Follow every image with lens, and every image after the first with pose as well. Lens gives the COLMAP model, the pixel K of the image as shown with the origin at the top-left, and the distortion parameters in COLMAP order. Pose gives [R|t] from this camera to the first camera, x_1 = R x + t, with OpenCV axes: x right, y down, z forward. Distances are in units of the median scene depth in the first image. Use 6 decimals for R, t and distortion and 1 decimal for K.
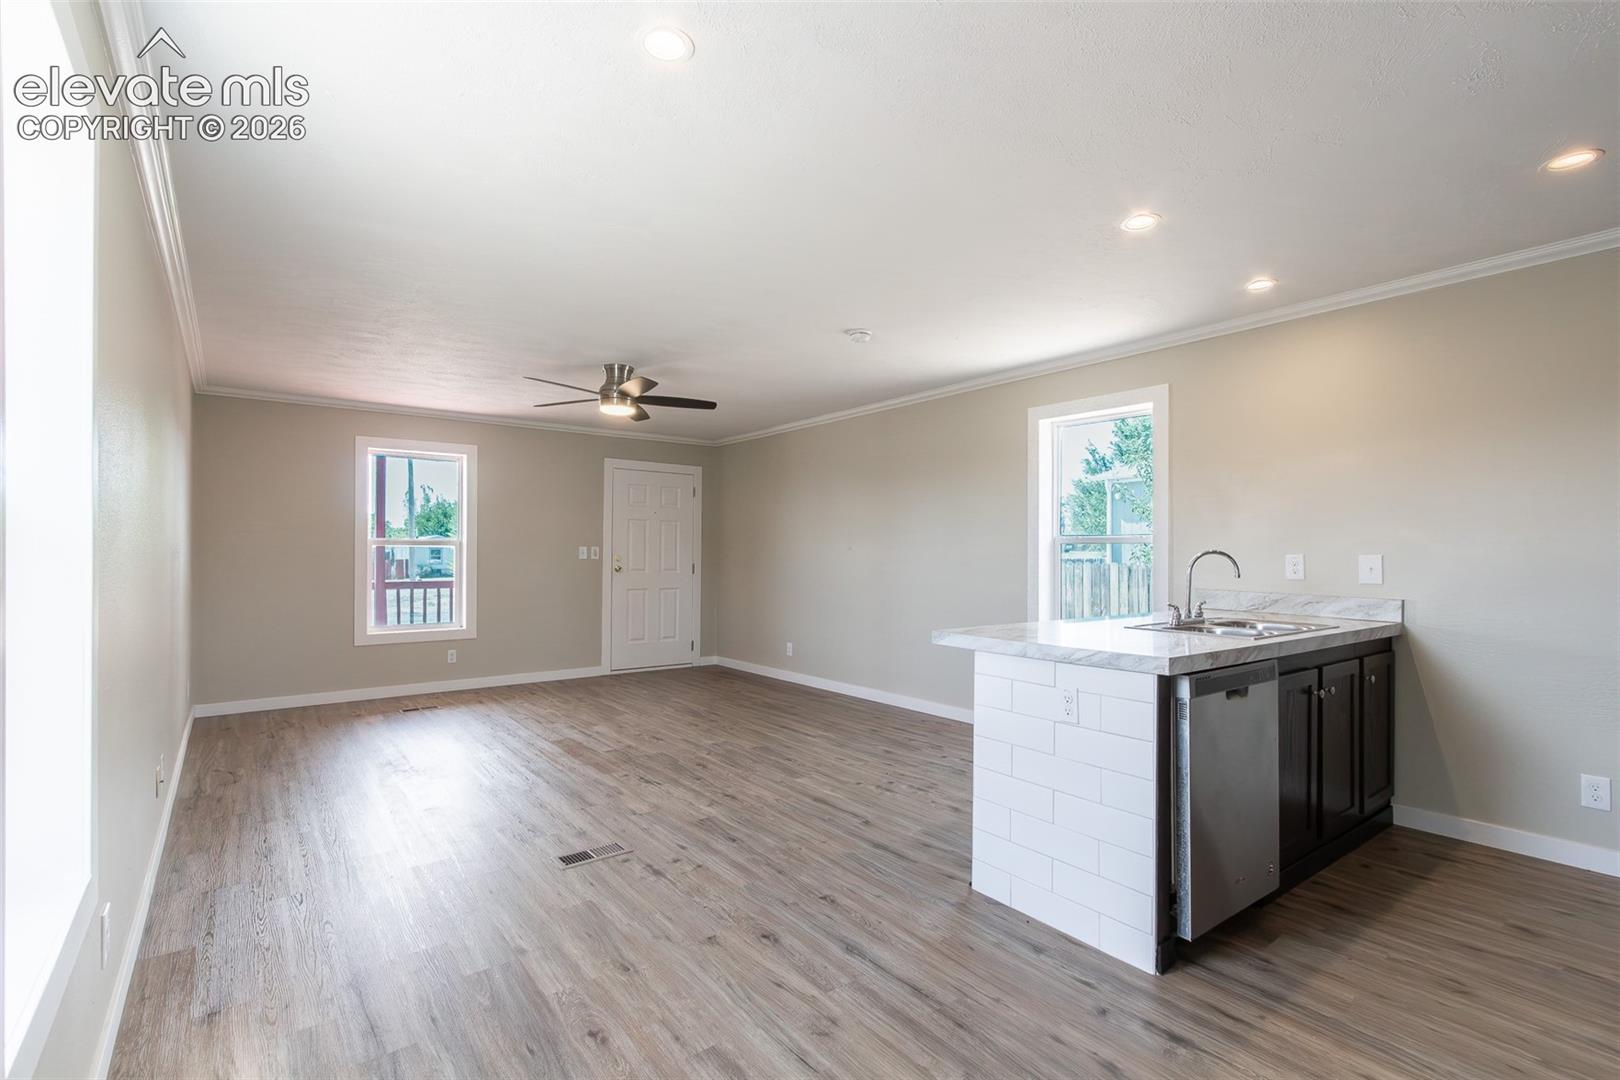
lens RADIAL K [[745.9, 0, 797.2], [0, 745.9, 548.0], [0, 0, 1]] dist [0.014871, -0.001124]
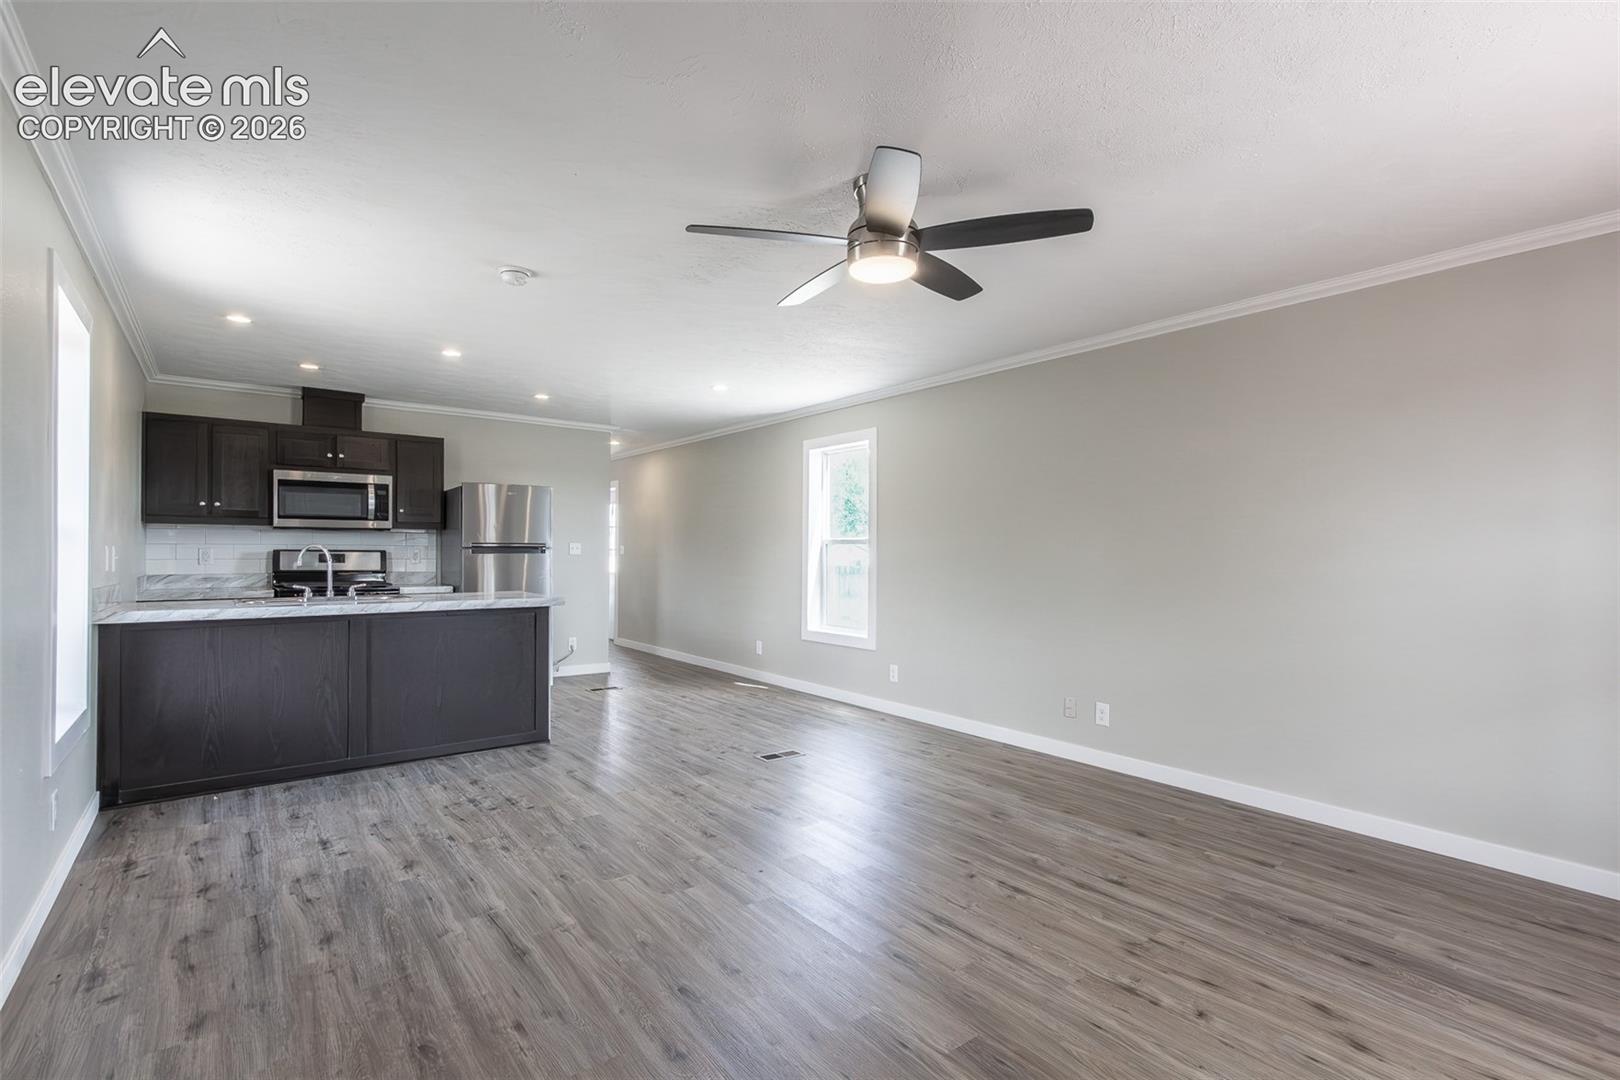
lens RADIAL K [[745.9, 0, 805.4], [0, 745.9, 549.2], [0, 0, 1]] dist [0.014871, -0.001124]
pose [[-0.999894, -0.011341, -0.009138, -0.256130], [-0.011247, 0.999884, -0.010263, 0.014079], [0.009253, -0.010159, -0.999906, 2.085413]]
